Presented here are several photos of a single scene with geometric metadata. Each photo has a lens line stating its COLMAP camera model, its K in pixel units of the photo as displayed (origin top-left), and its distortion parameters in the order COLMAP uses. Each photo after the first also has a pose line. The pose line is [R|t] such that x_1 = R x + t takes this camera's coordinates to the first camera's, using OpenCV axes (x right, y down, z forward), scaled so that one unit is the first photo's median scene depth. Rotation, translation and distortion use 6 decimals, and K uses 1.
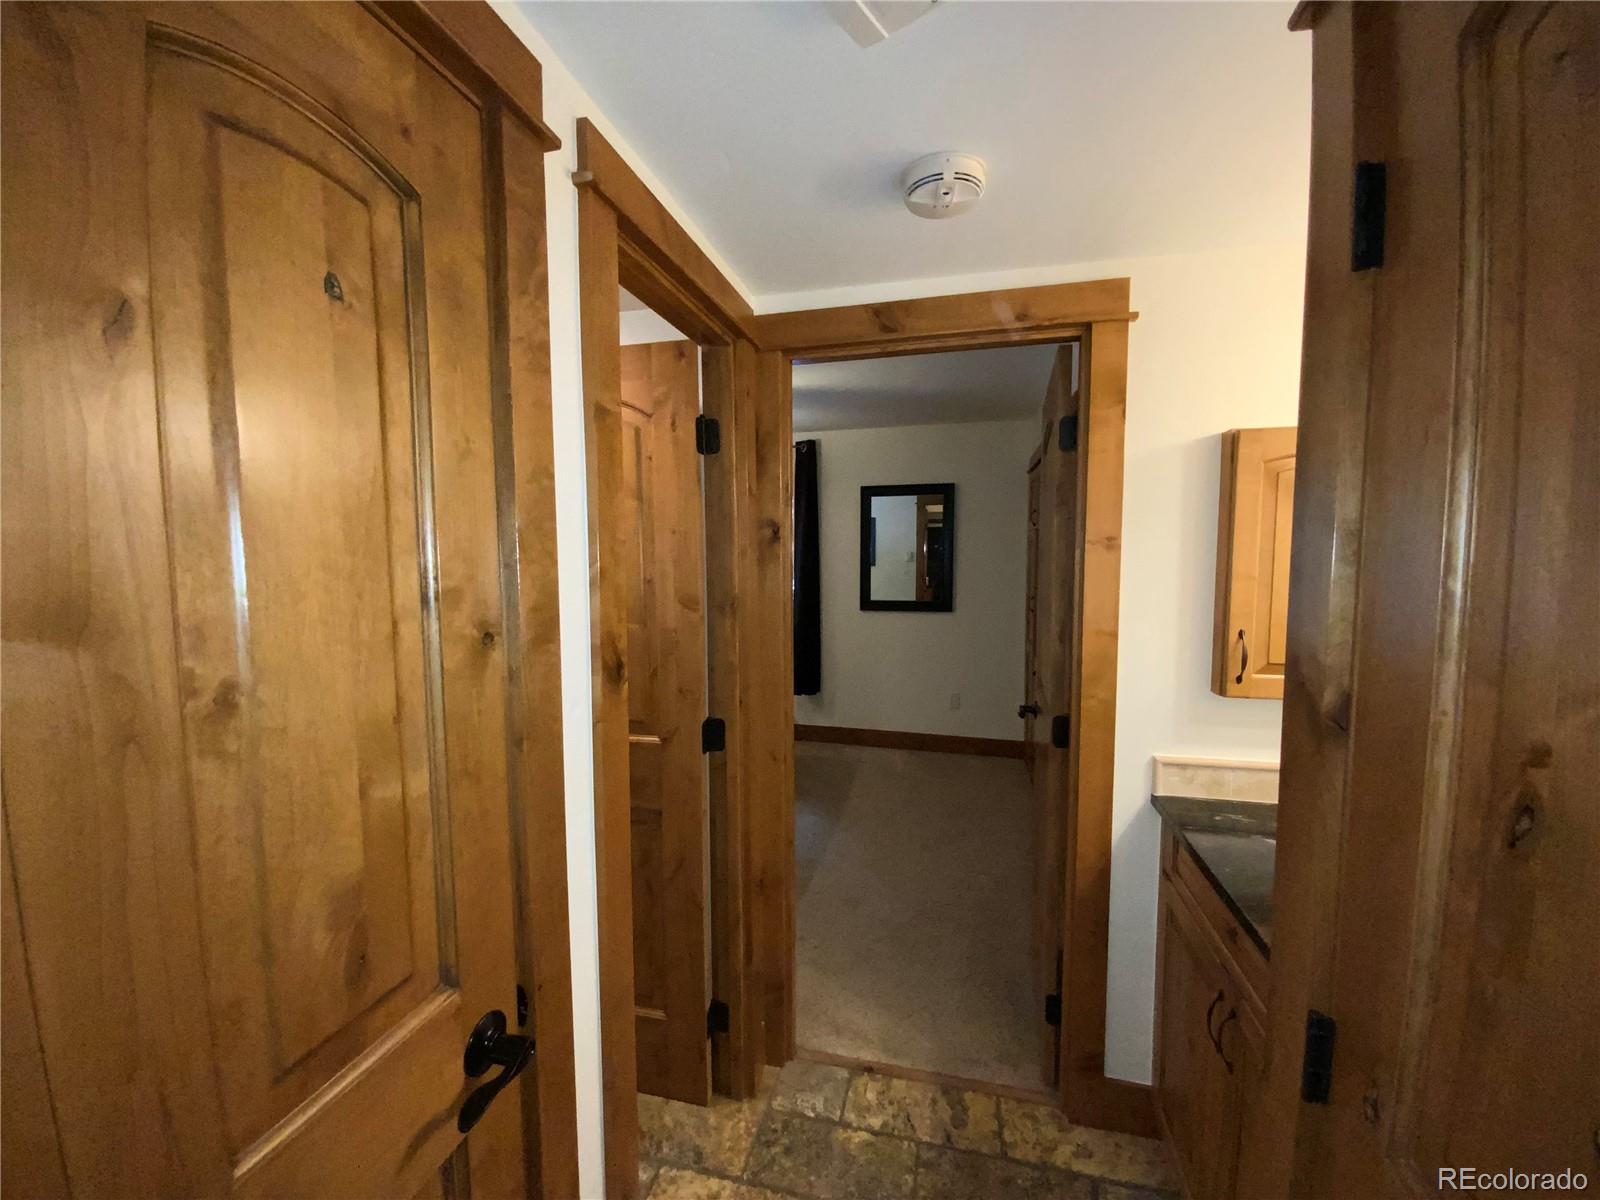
lens RADIAL K [[637.2, 0, 797.8], [0, 637.2, 603.3], [0, 0, 1]] dist [-0.000058, -0.000139]
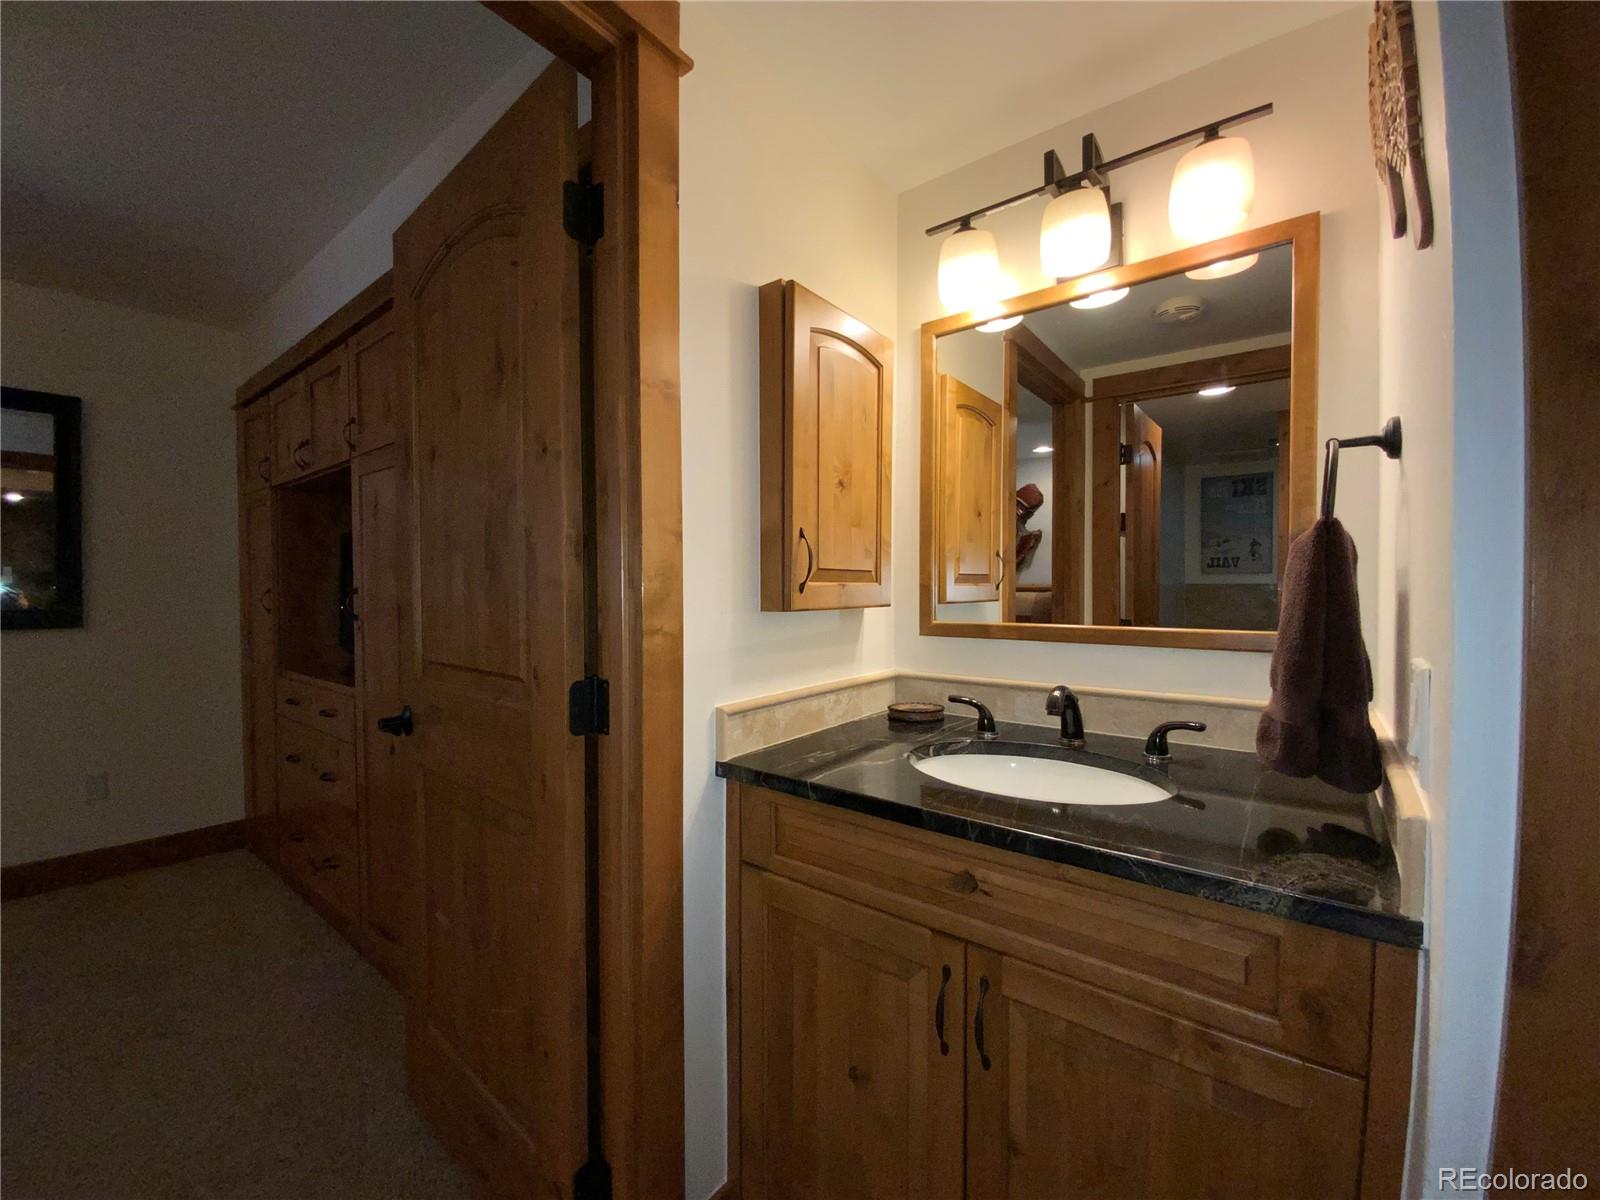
lens RADIAL K [[653.7, 0, 805.0], [0, 653.7, 609.0], [0, 0, 1]] dist [-0.002364, -0.000636]
pose [[0.404022, -0.029000, 0.914289, -0.077105], [0.072982, 0.997333, -0.000617, 0.138610], [-0.911833, 0.066976, 0.405061, 0.612947]]
